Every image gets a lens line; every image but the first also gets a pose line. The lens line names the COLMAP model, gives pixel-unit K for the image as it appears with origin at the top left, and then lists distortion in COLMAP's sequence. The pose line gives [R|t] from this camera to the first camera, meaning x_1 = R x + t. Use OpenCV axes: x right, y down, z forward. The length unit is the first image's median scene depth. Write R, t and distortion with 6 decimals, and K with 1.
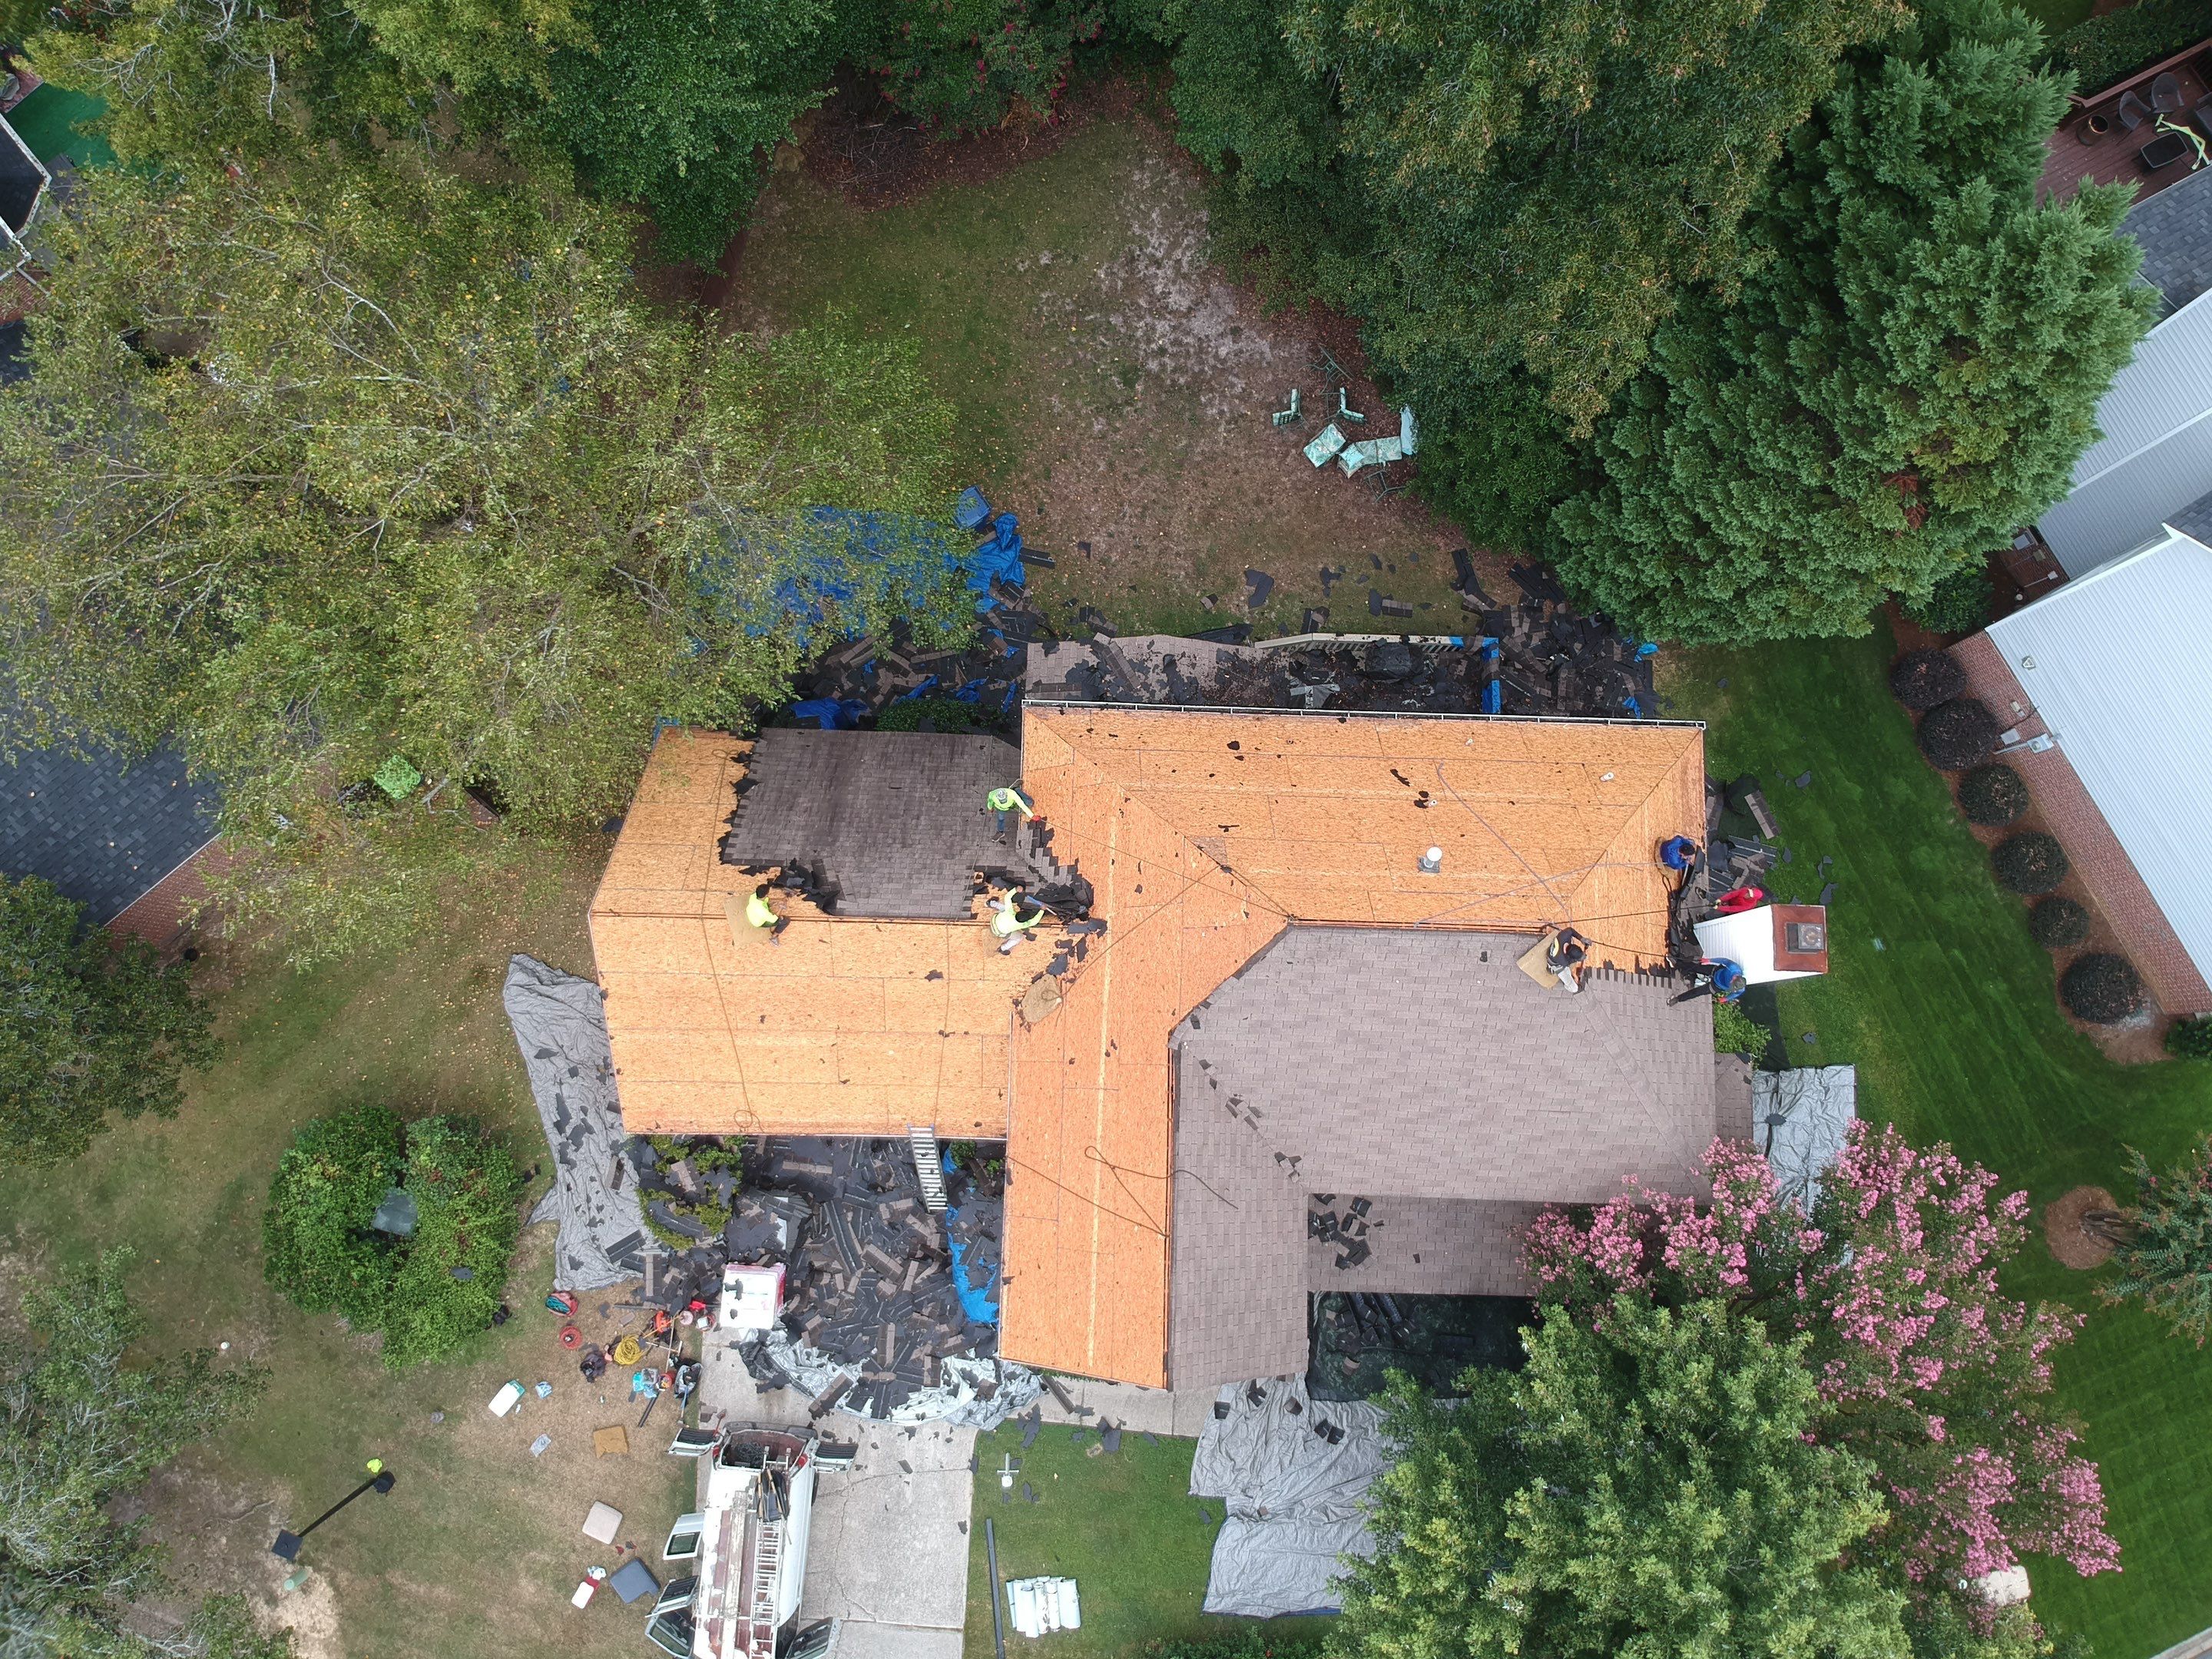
lens RADIAL K [[1616.1, 0, 1095.8], [0, 1616.1, 820.6], [0, 0, 1]] dist [0.065927, -0.139822]
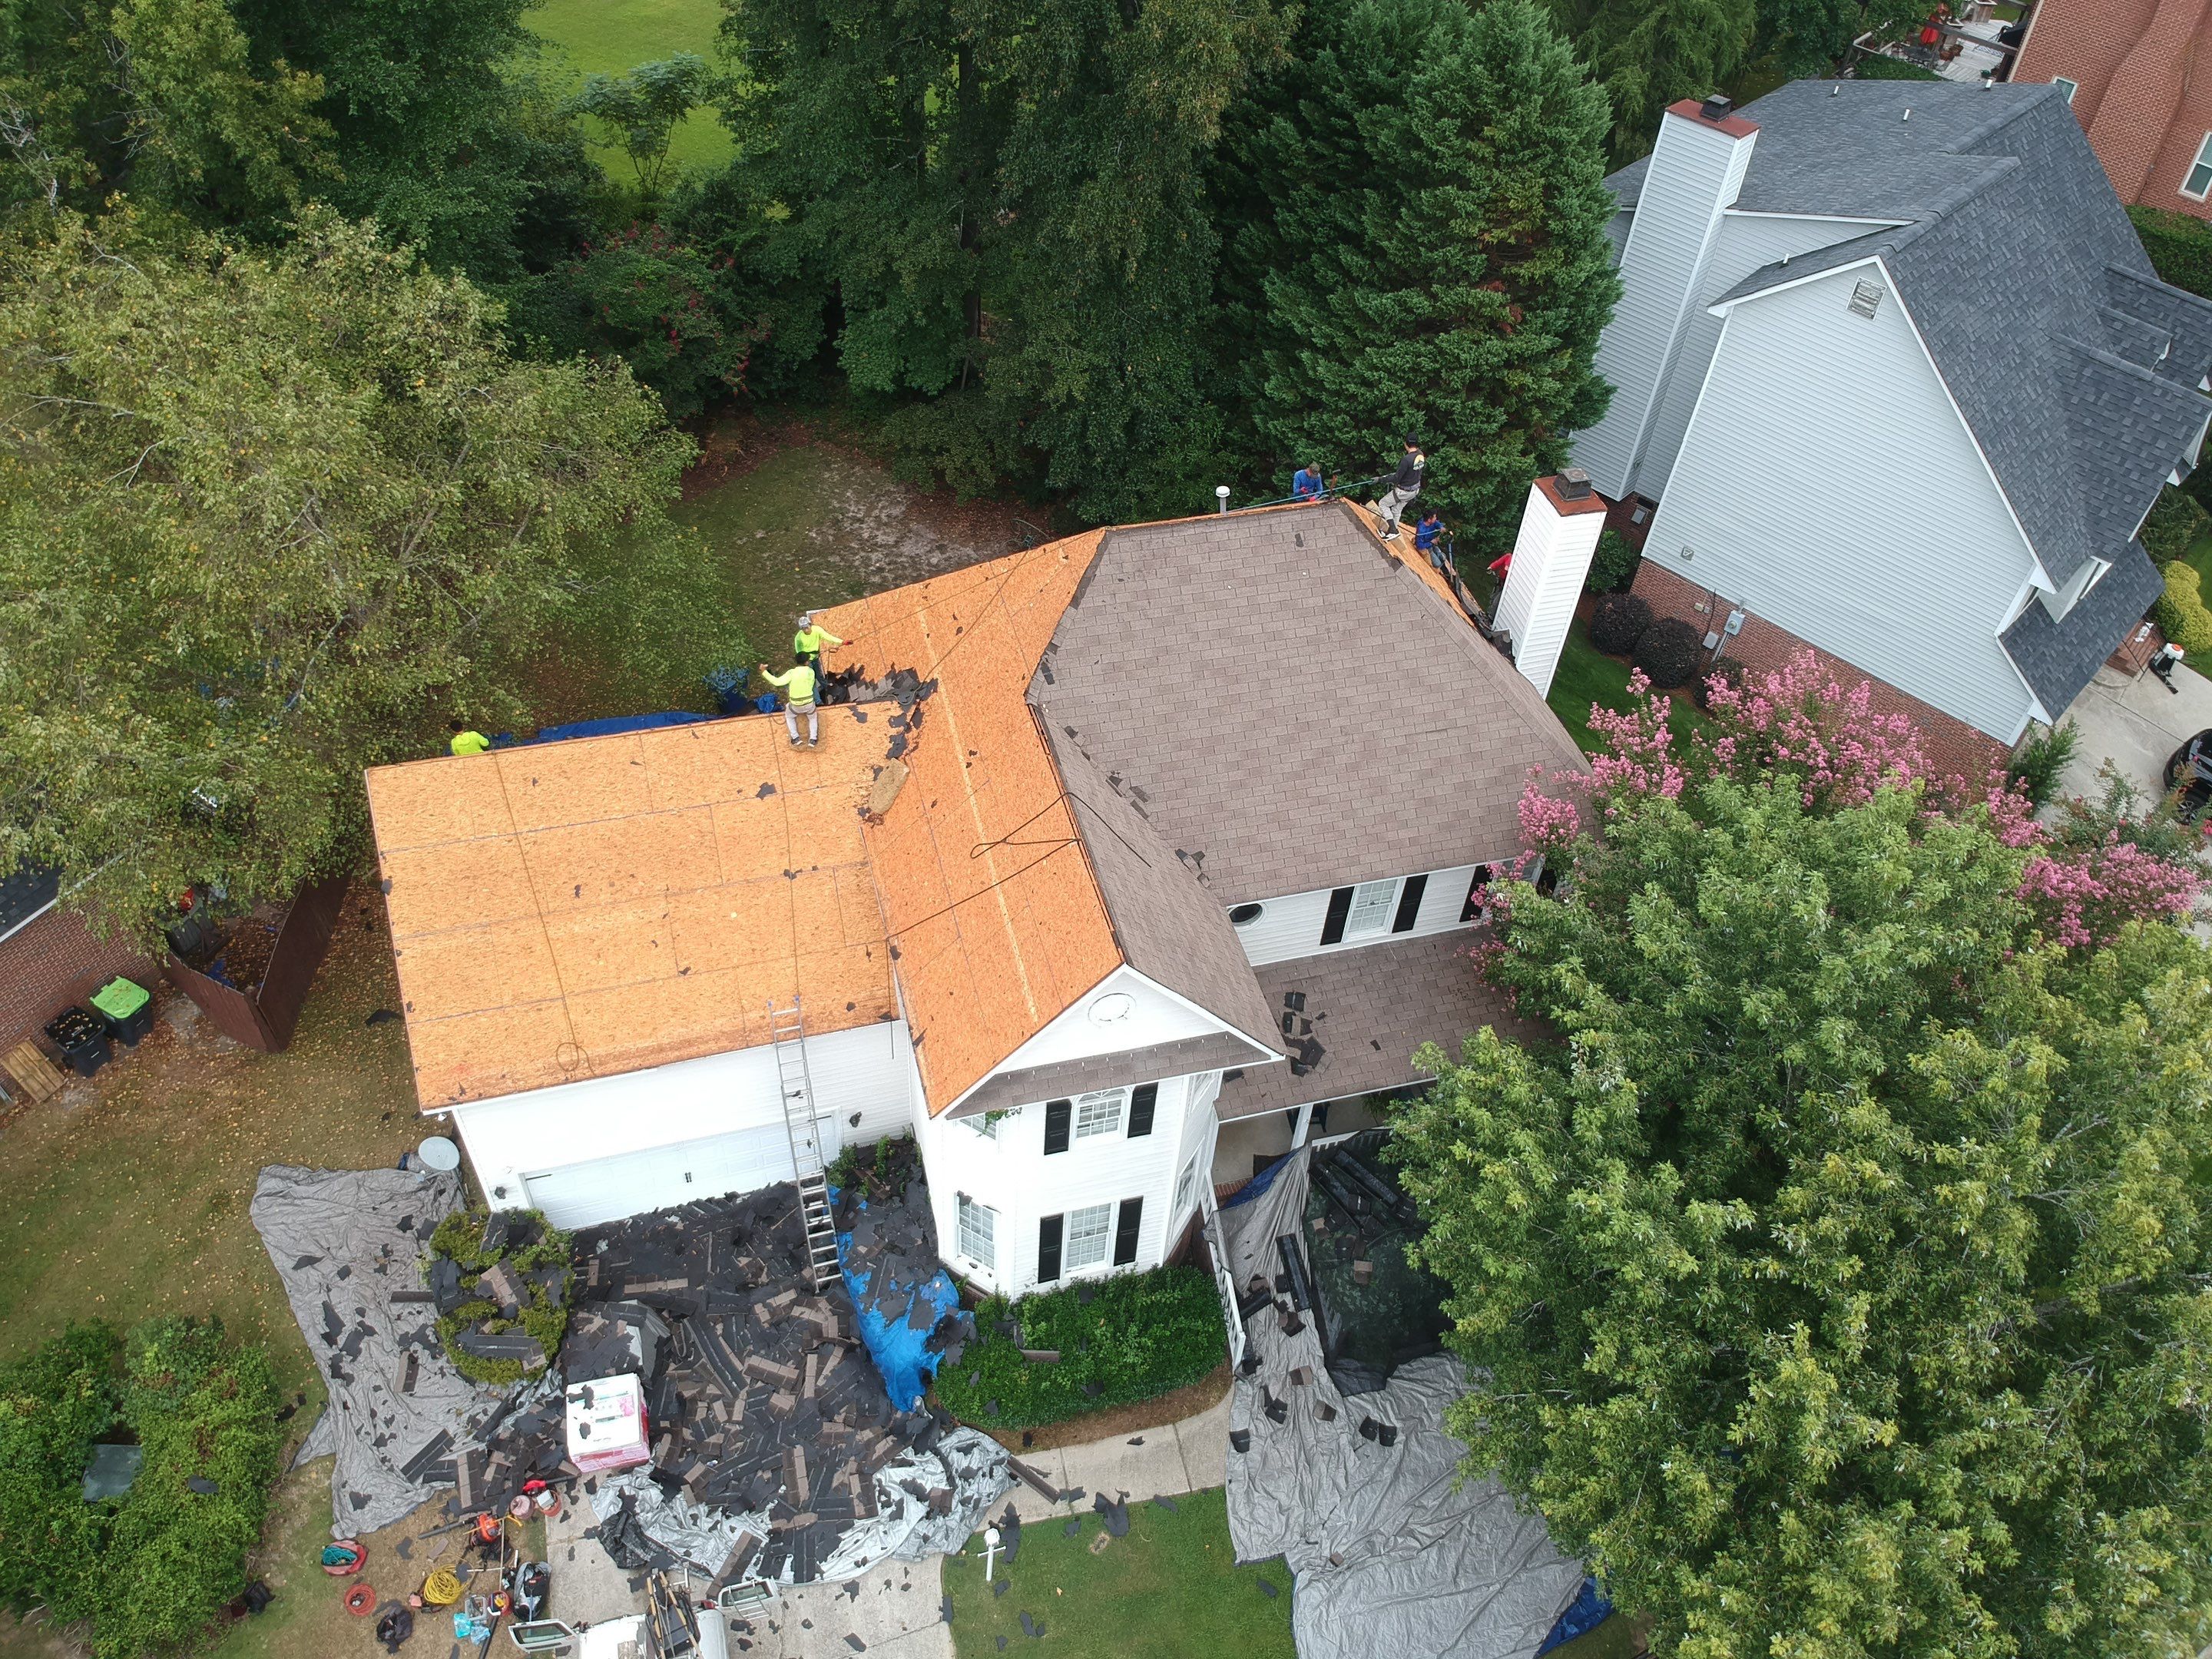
lens RADIAL K [[1627.3, 0, 1106.0], [0, 1627.3, 829.5], [0, 0, 1]] dist [0.039626, -0.103079]
pose [[0.955384, -0.197754, 0.219395, -0.098367], [0.287282, 0.794733, -0.534666, 0.530271], [-0.068628, 0.573840, 0.816087, 0.197808]]
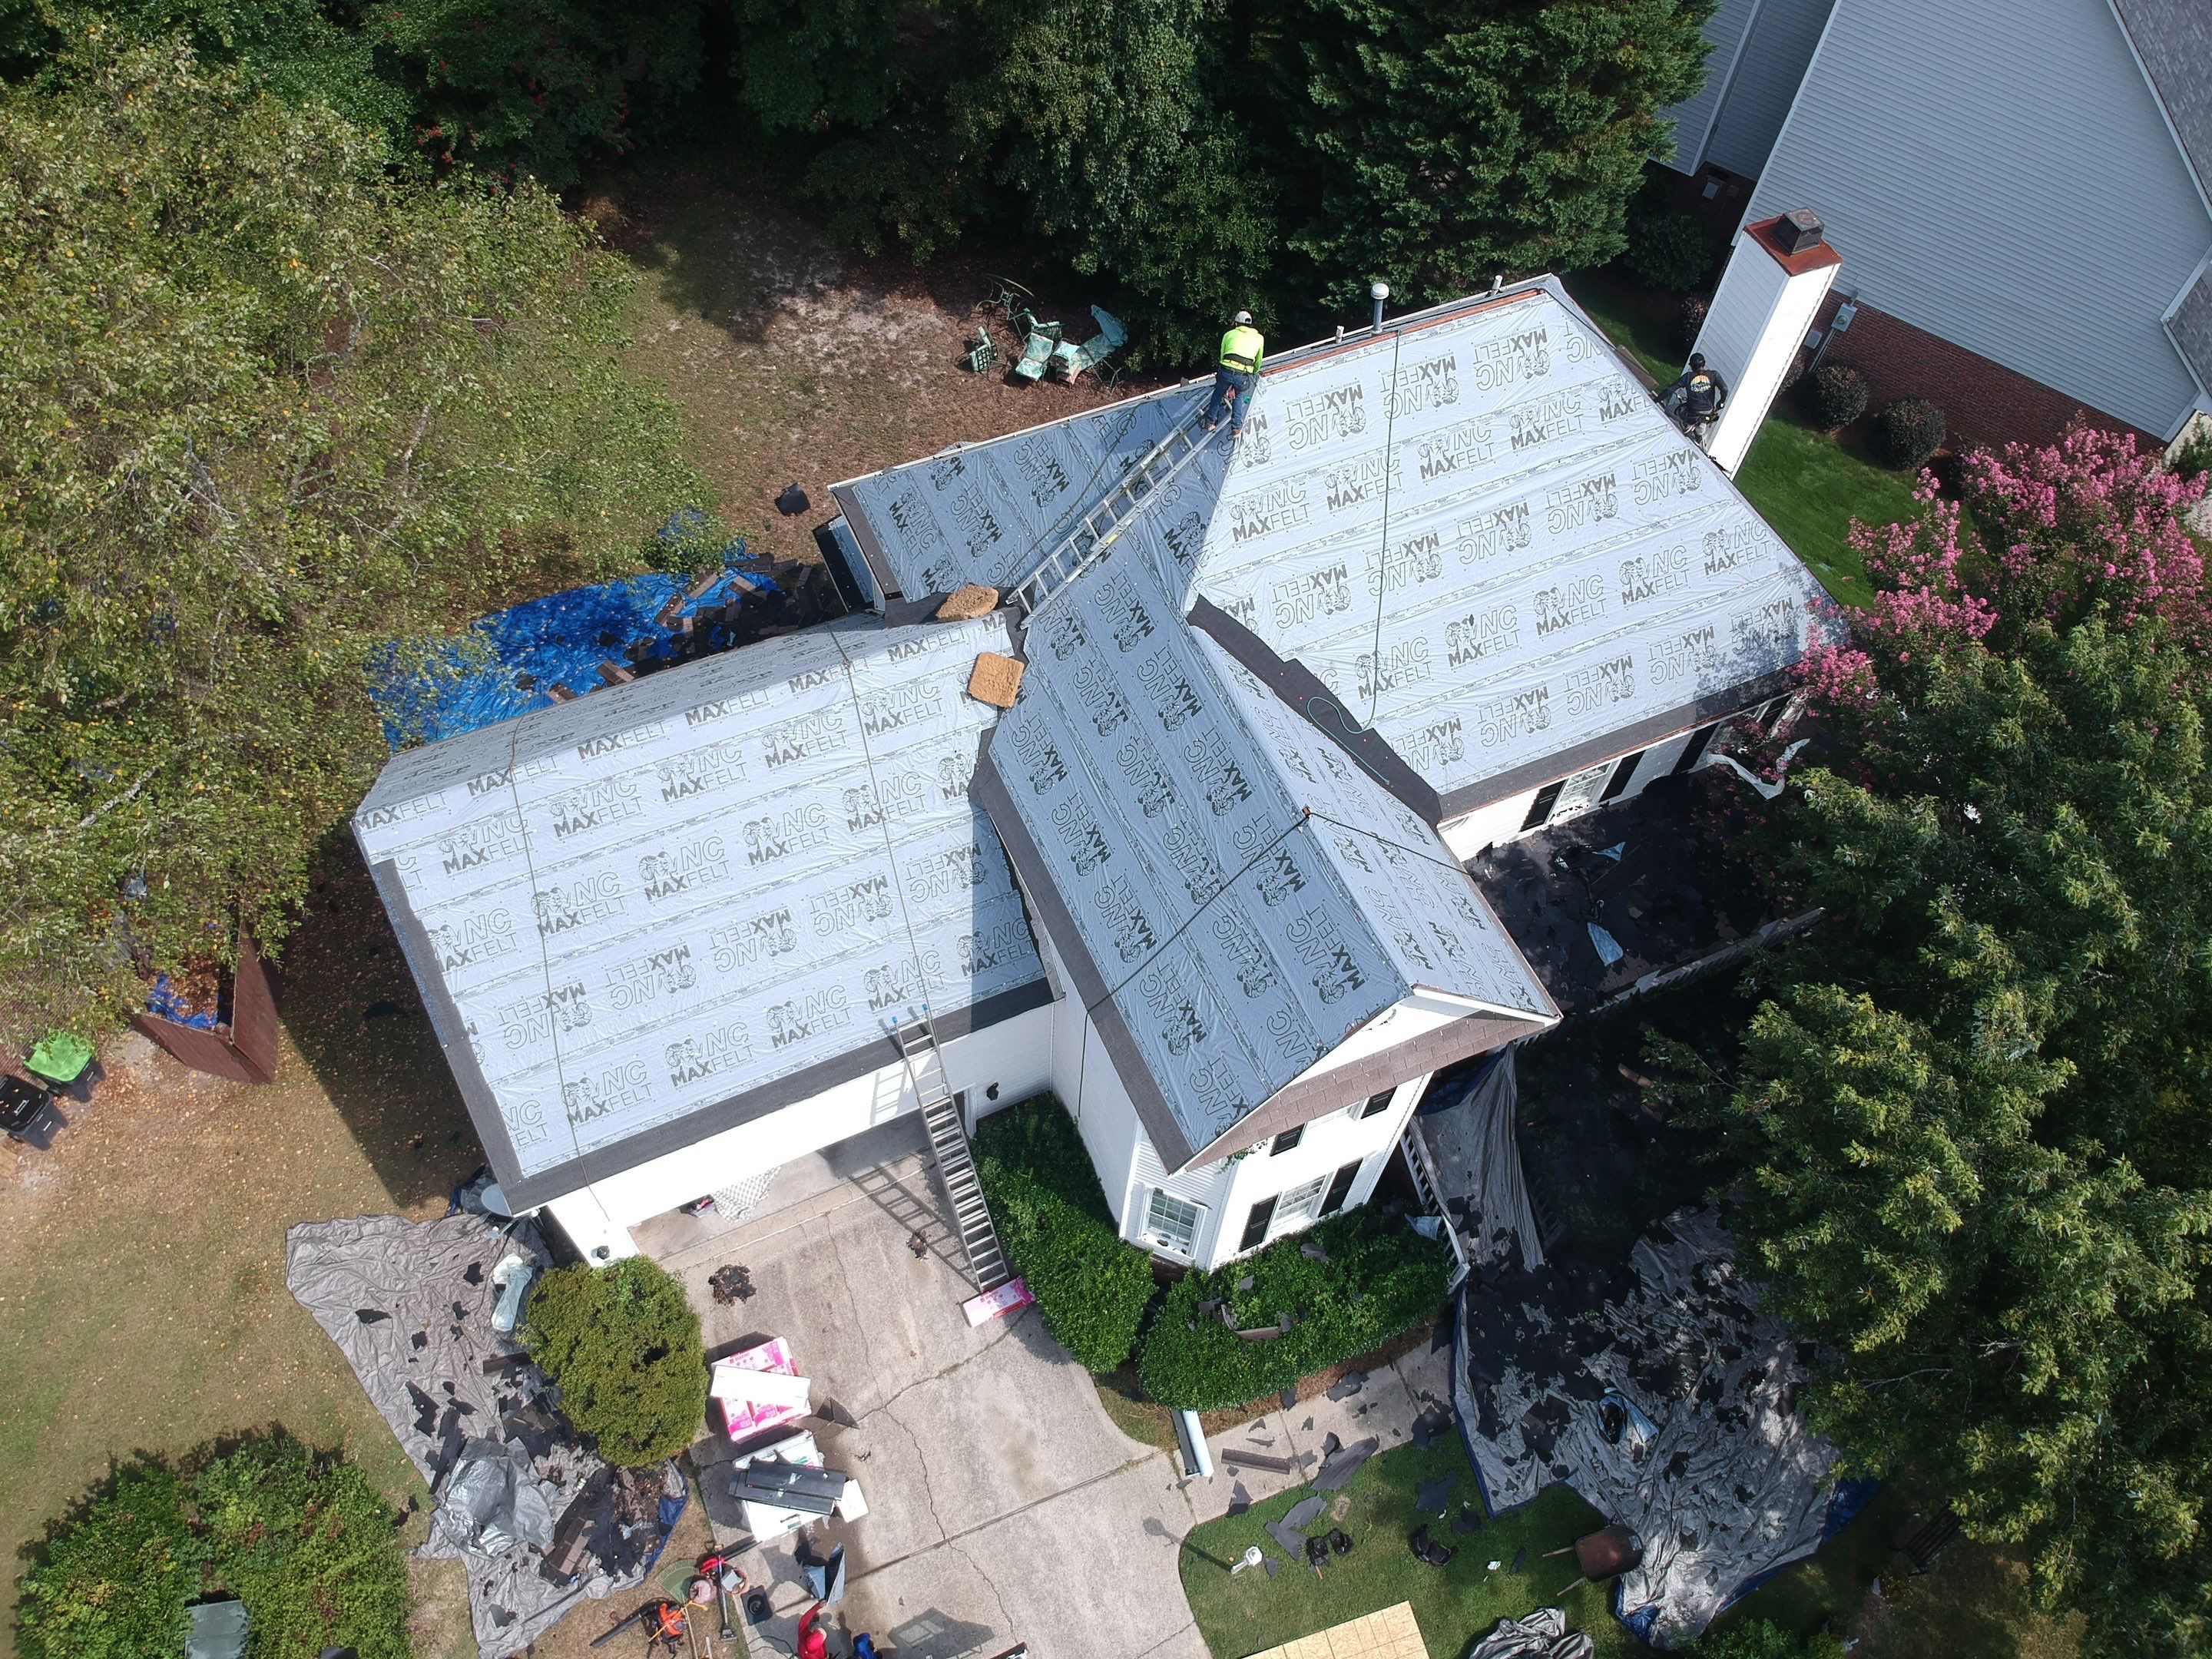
lens RADIAL K [[1635.6, 0, 1097.7], [0, 1635.6, 824.3], [0, 0, 1]] dist [0.025703, -0.096047]
pose [[0.899911, -0.366629, 0.236100, -0.150212], [0.429298, 0.839913, -0.332038, 0.330898], [-0.076569, 0.400162, 0.913240, 0.267942]]
